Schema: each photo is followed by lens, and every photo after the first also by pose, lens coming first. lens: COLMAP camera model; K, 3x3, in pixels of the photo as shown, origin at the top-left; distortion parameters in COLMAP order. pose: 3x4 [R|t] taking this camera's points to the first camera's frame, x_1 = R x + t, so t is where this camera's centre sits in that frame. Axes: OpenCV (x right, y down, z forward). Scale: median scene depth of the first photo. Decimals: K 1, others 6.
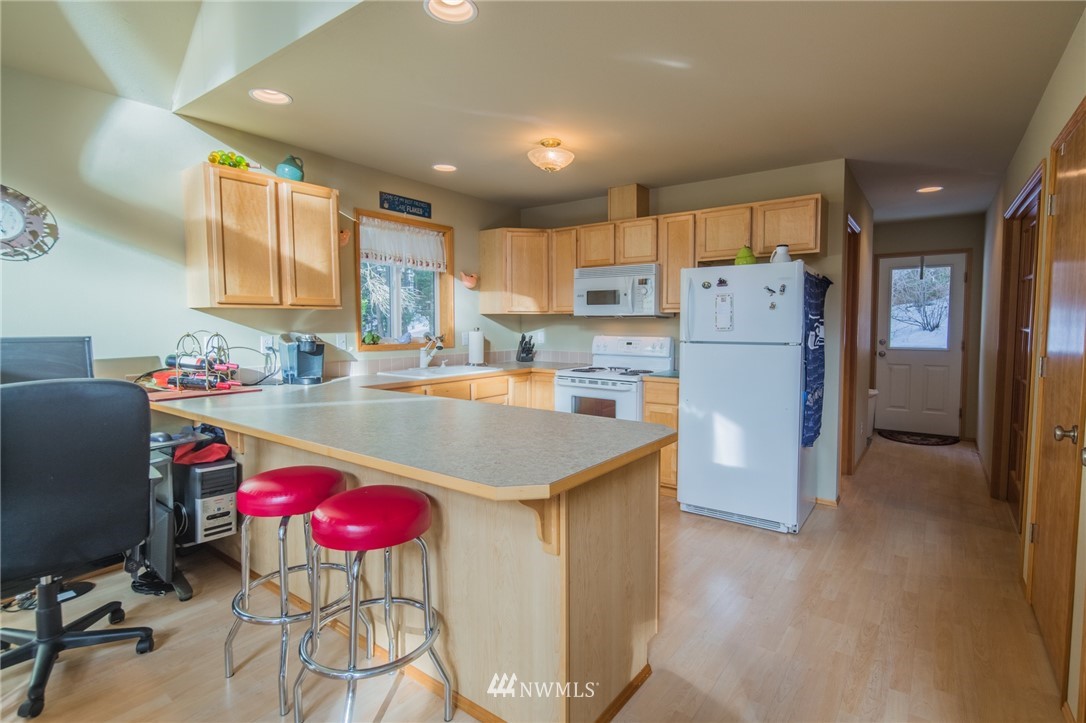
lens RADIAL K [[524.2, 0, 564.8], [0, 524.2, 350.6], [0, 0, 1]] dist [0.006752, -0.005409]
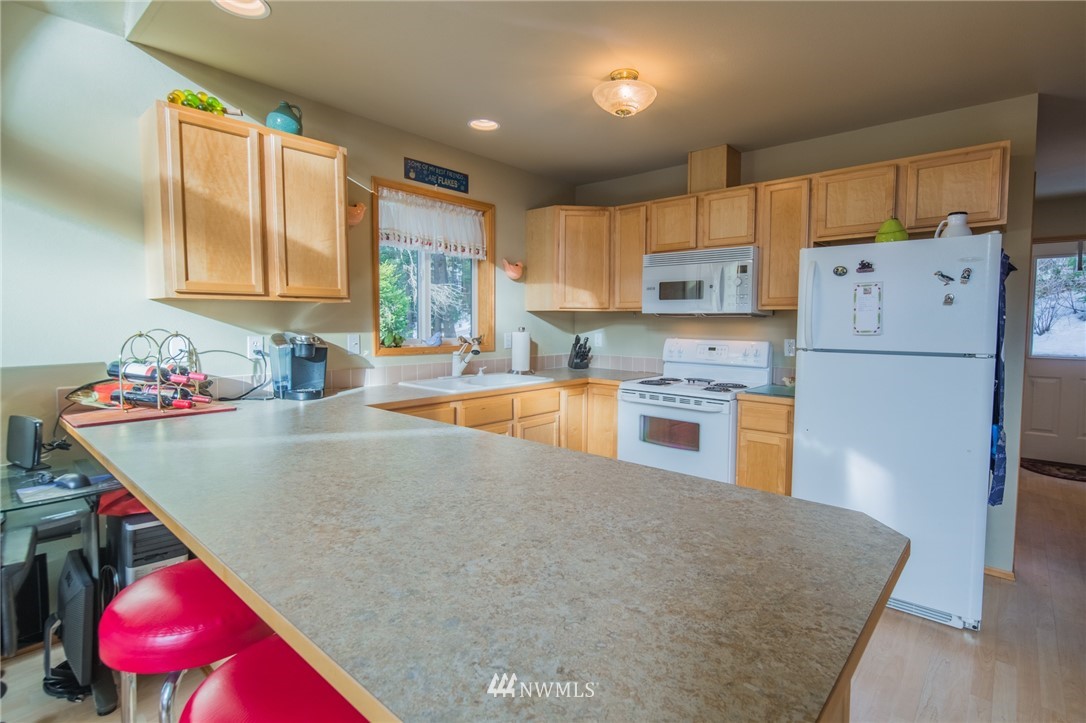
lens RADIAL K [[524.2, 0, 564.8], [0, 524.2, 350.6], [0, 0, 1]] dist [0.006752, -0.005409]
pose [[0.996237, 0.011952, -0.085842, -0.033878], [-0.011820, 0.999928, 0.002037, -0.011045], [0.085860, -0.001015, 0.996307, 0.211635]]
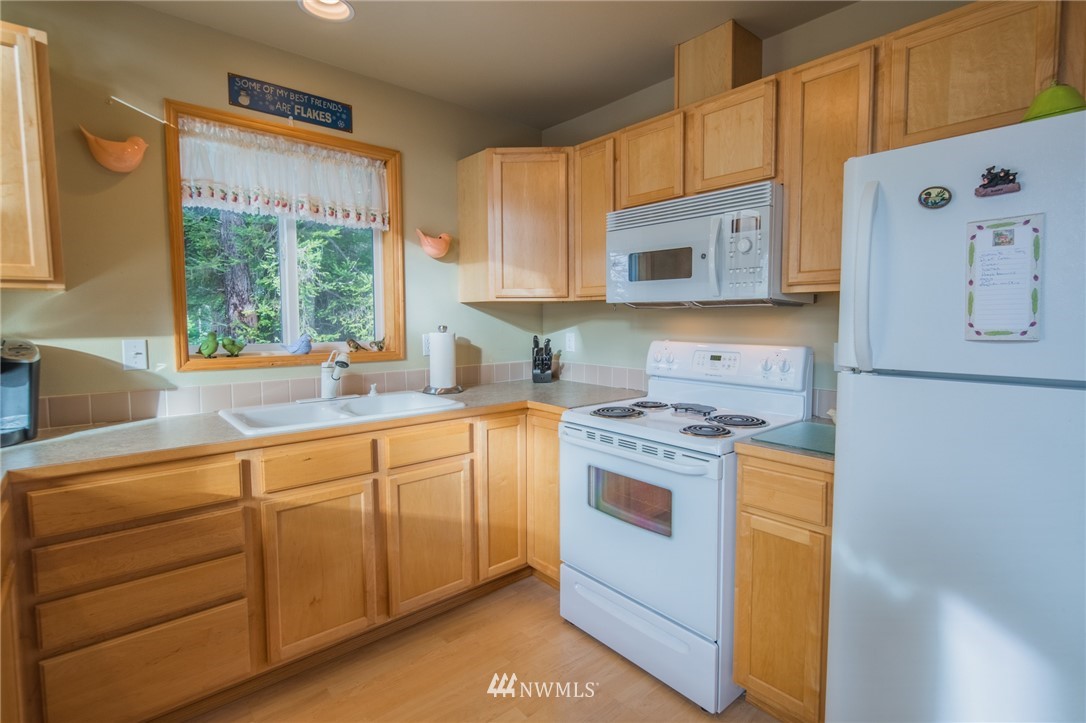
lens RADIAL K [[524.2, 0, 564.8], [0, 524.2, 350.6], [0, 0, 1]] dist [0.006752, -0.005409]
pose [[0.976154, 0.011196, -0.216791, 0.099861], [-0.008972, 0.999897, 0.011244, -0.027333], [0.216895, -0.009030, 0.976153, 0.528848]]
